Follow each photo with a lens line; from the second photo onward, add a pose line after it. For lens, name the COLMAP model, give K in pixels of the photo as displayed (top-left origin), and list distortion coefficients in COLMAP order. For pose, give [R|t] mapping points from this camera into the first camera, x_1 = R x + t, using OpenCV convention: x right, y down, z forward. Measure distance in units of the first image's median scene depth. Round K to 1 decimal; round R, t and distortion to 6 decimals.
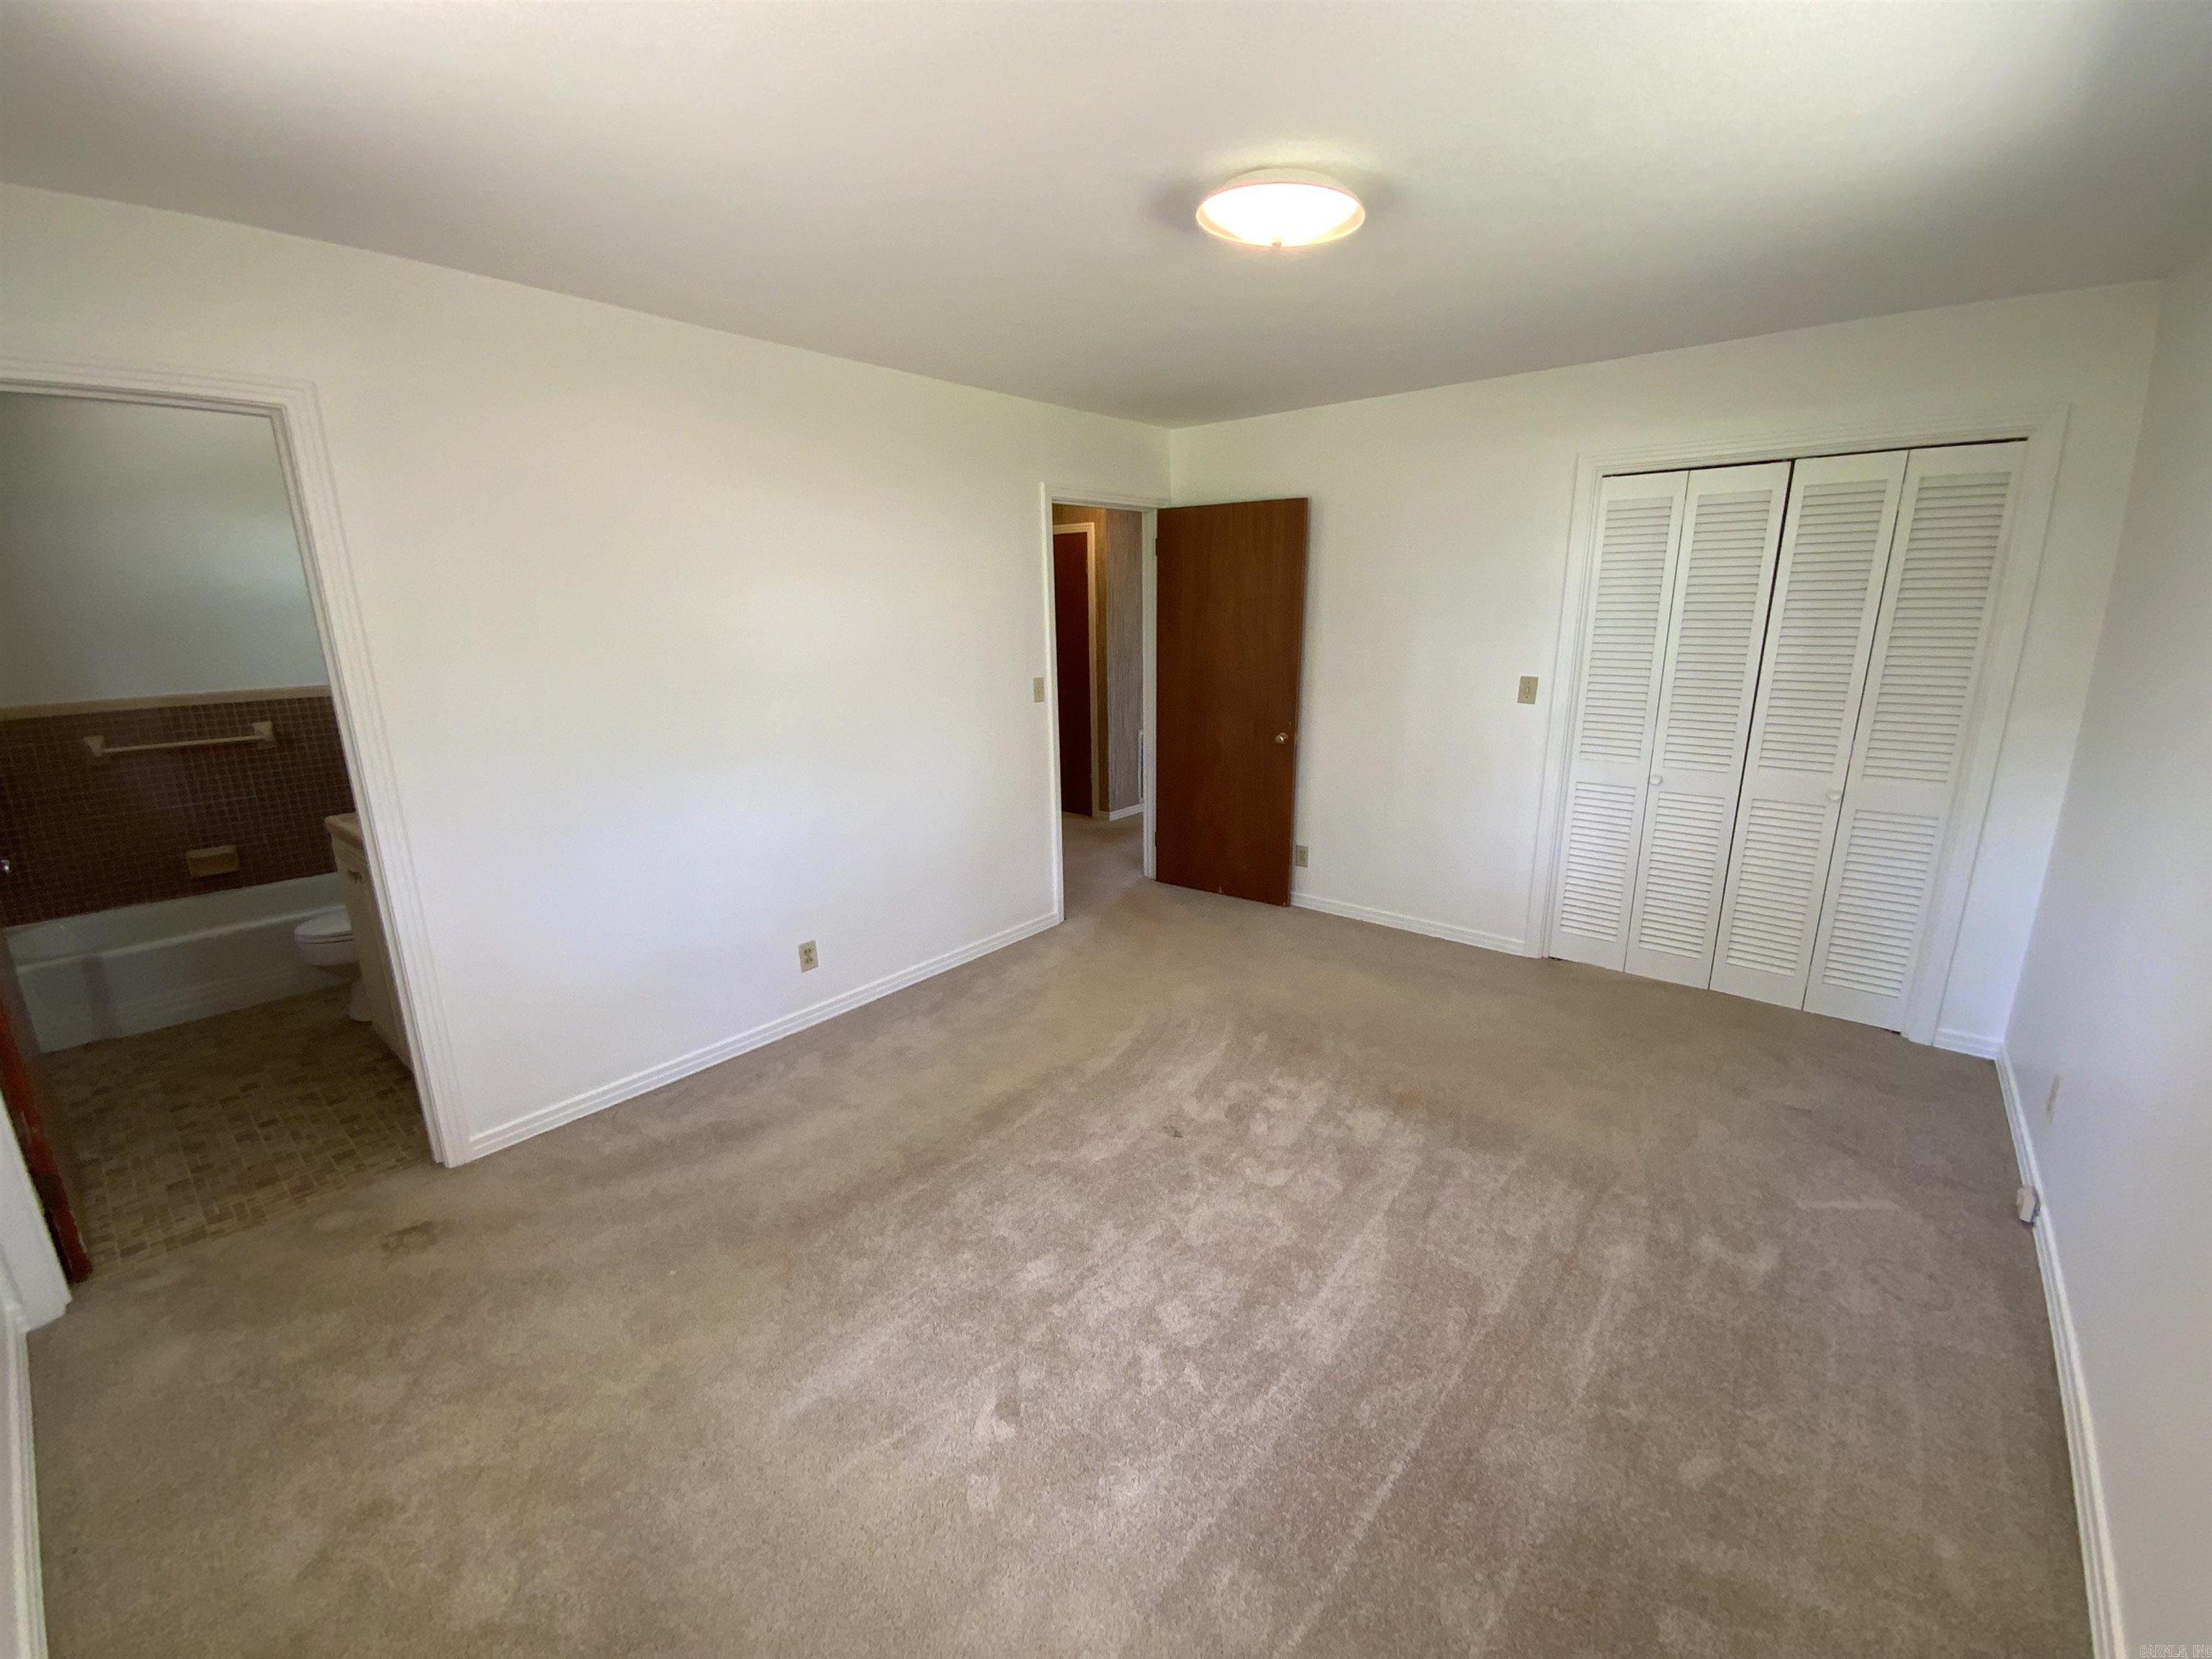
lens RADIAL K [[902.2, 0, 1097.1], [0, 902.2, 827.4], [0, 0, 1]] dist [0.001866, -0.009876]
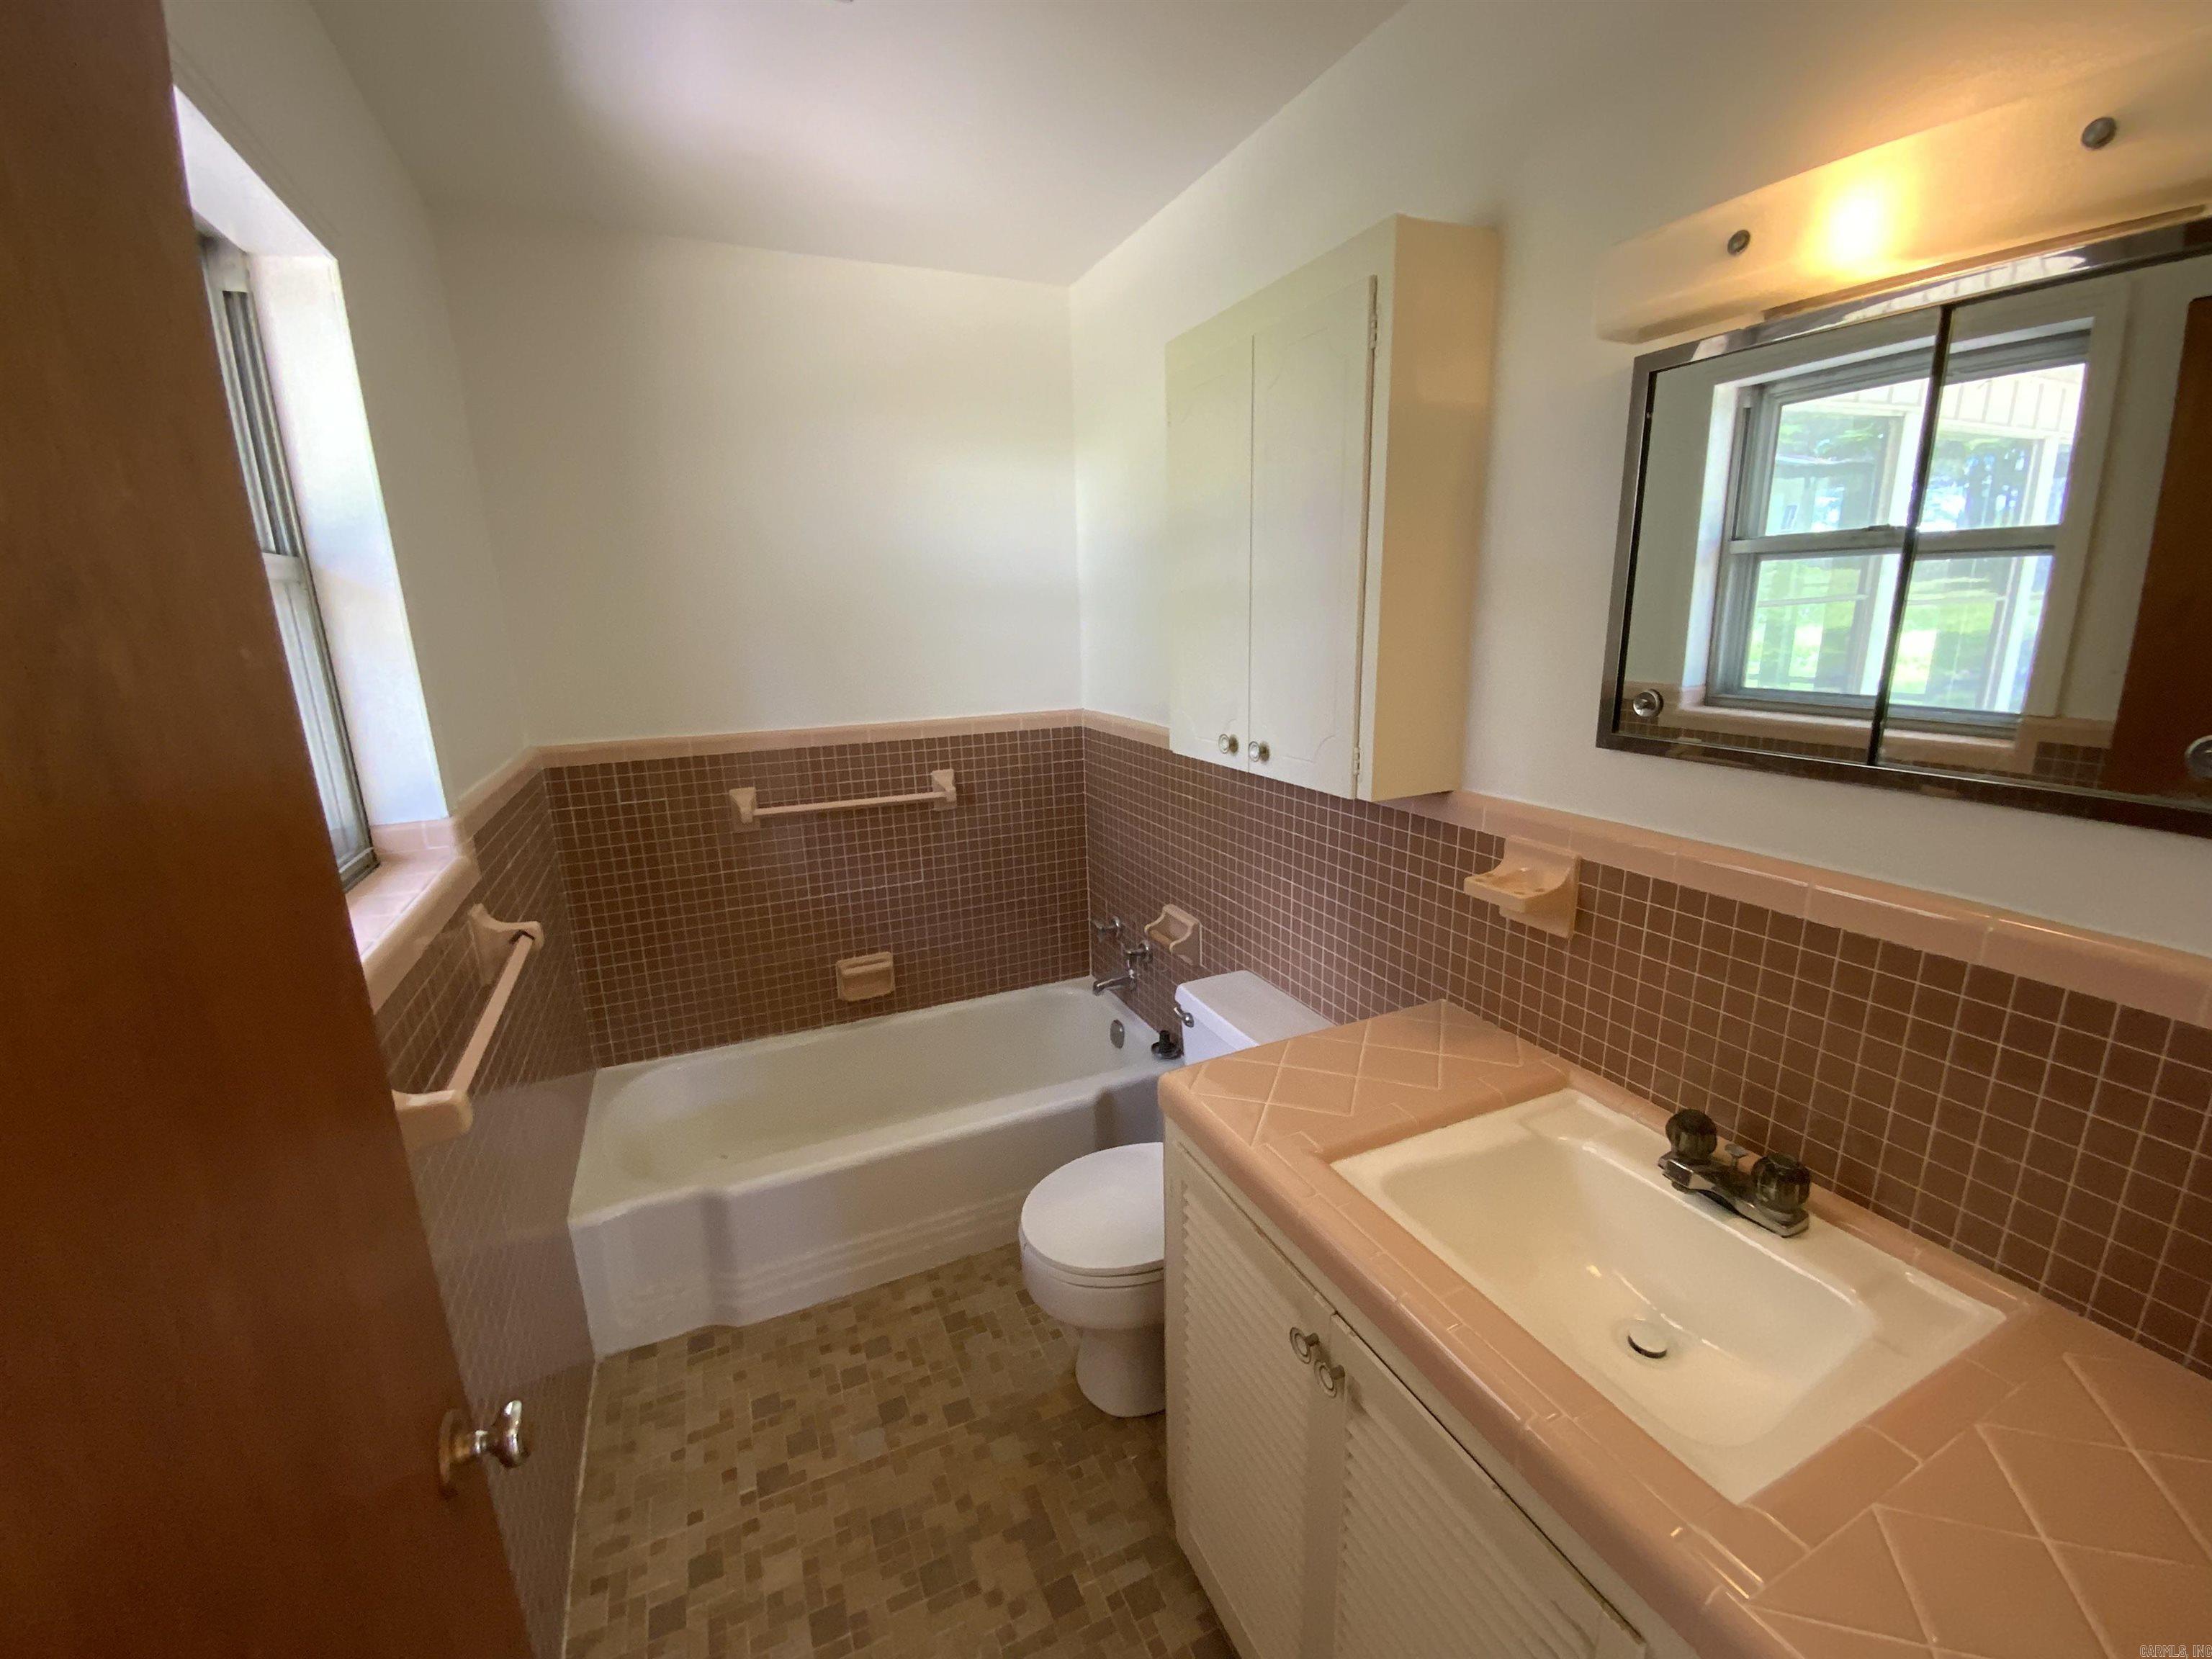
lens RADIAL K [[902.2, 0, 1117.2], [0, 902.2, 829.1], [0, 0, 1]] dist [0.001866, -0.009876]
pose [[0.903774, 0.087668, -0.418936, -0.553461], [-0.087166, 0.995985, 0.020382, -0.101143], [0.419041, 0.018097, 0.907787, 0.474584]]
